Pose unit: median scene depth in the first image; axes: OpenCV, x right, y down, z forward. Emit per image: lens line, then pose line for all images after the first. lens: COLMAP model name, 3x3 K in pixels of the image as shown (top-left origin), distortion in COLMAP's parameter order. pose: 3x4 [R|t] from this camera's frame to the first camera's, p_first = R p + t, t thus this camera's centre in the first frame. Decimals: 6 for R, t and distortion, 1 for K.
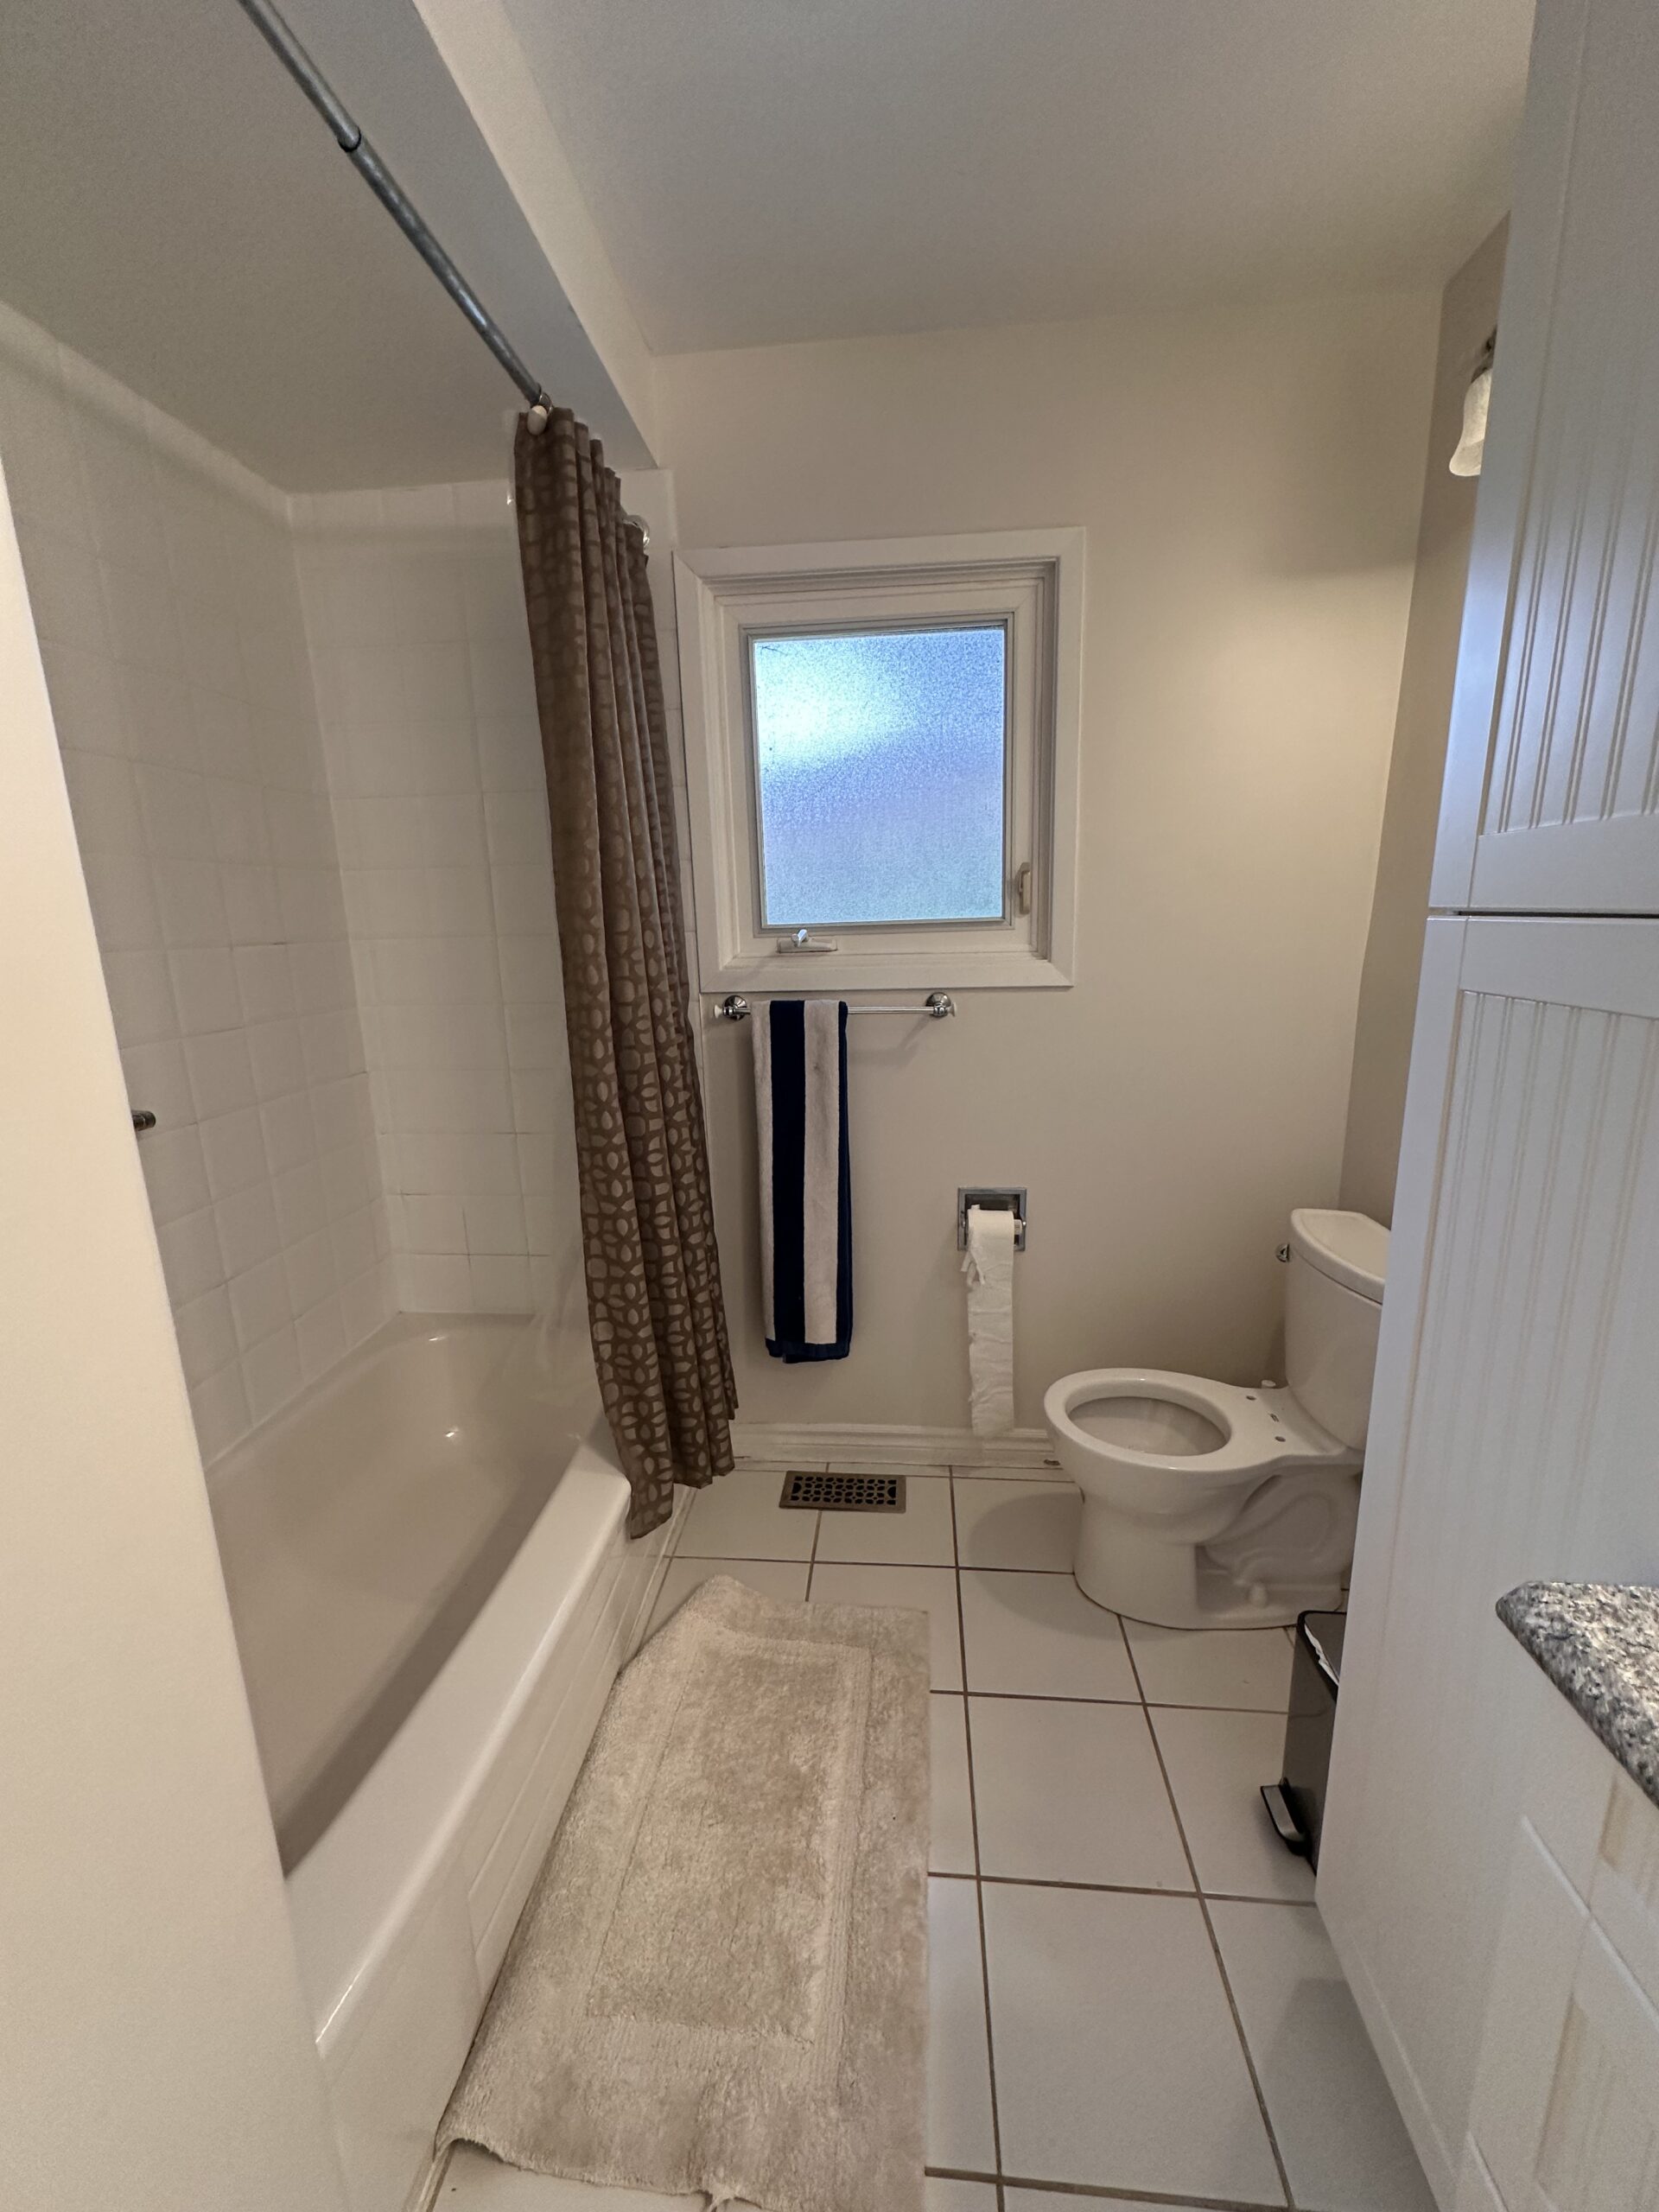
lens RADIAL K [[883.9, 0, 826.9], [0, 883.9, 1111.5], [0, 0, 1]] dist [-0.002318, -0.000191]
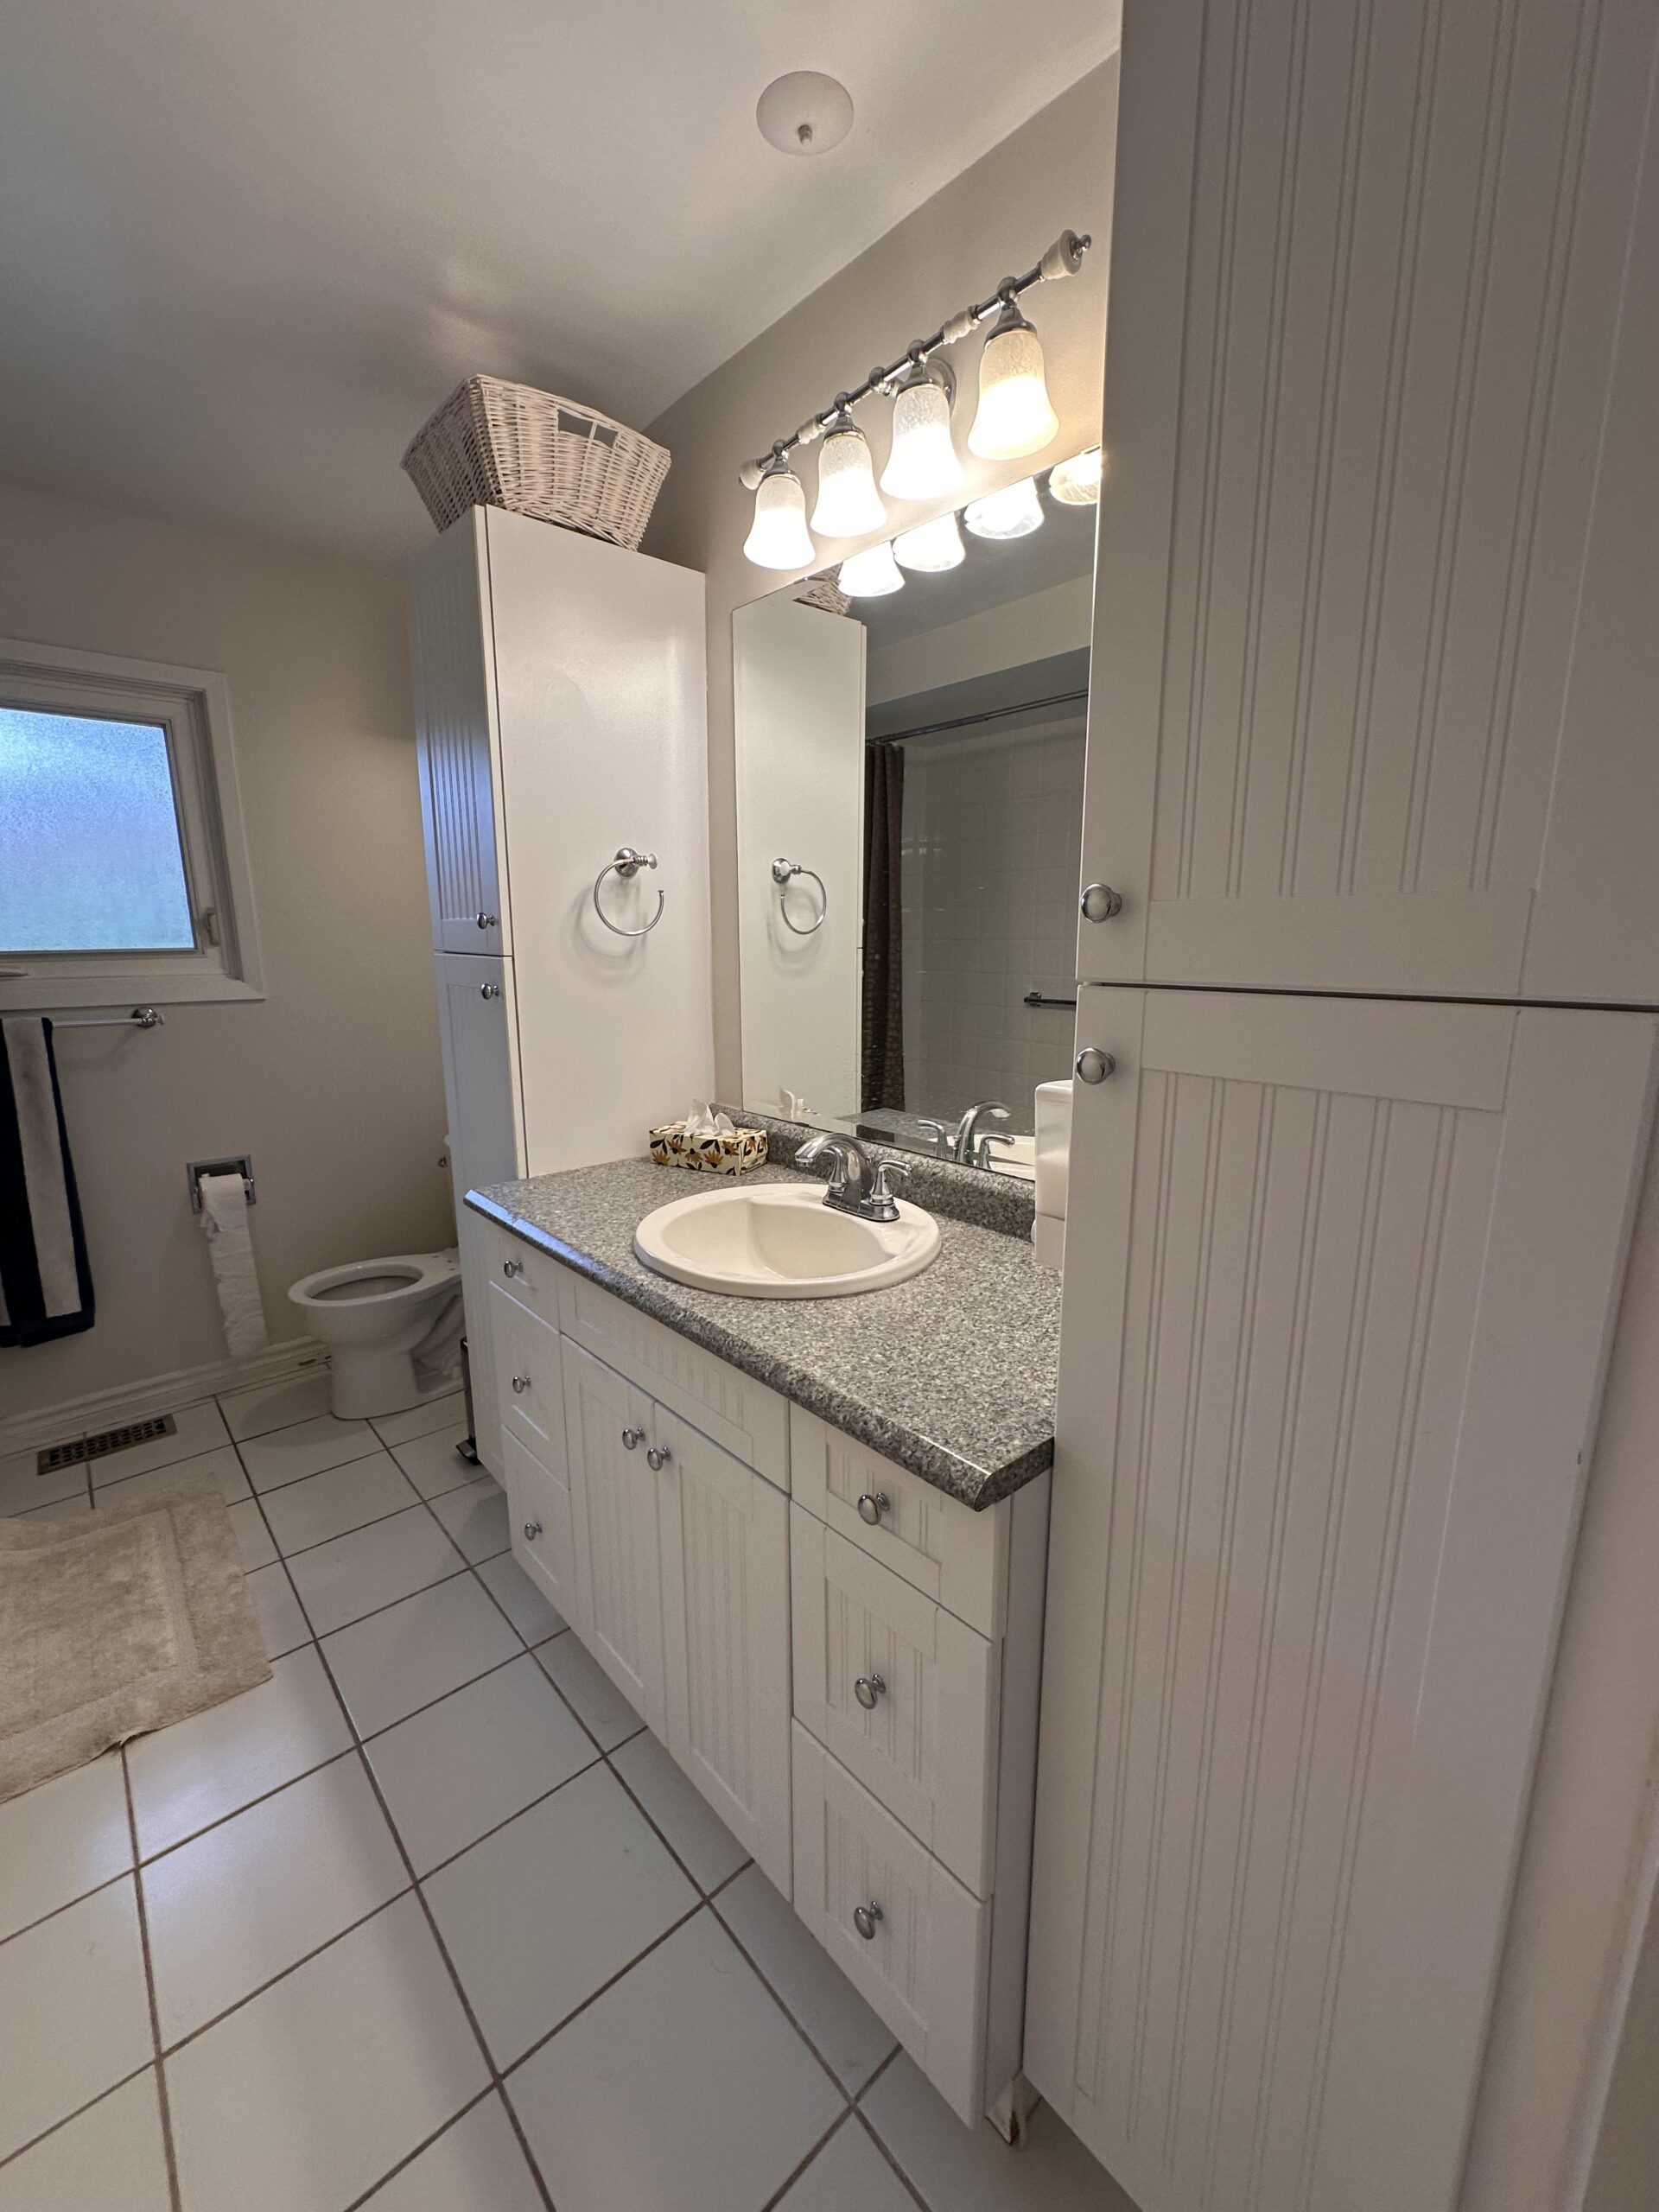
lens RADIAL K [[883.9, 0, 821.8], [0, 883.9, 1105.2], [0, 0, 1]] dist [-0.002318, -0.000191]
pose [[0.683164, -0.114874, 0.721173, -0.130442], [0.141455, 0.989662, 0.023641, 0.104991], [-0.716434, 0.085863, 0.692351, -0.521194]]
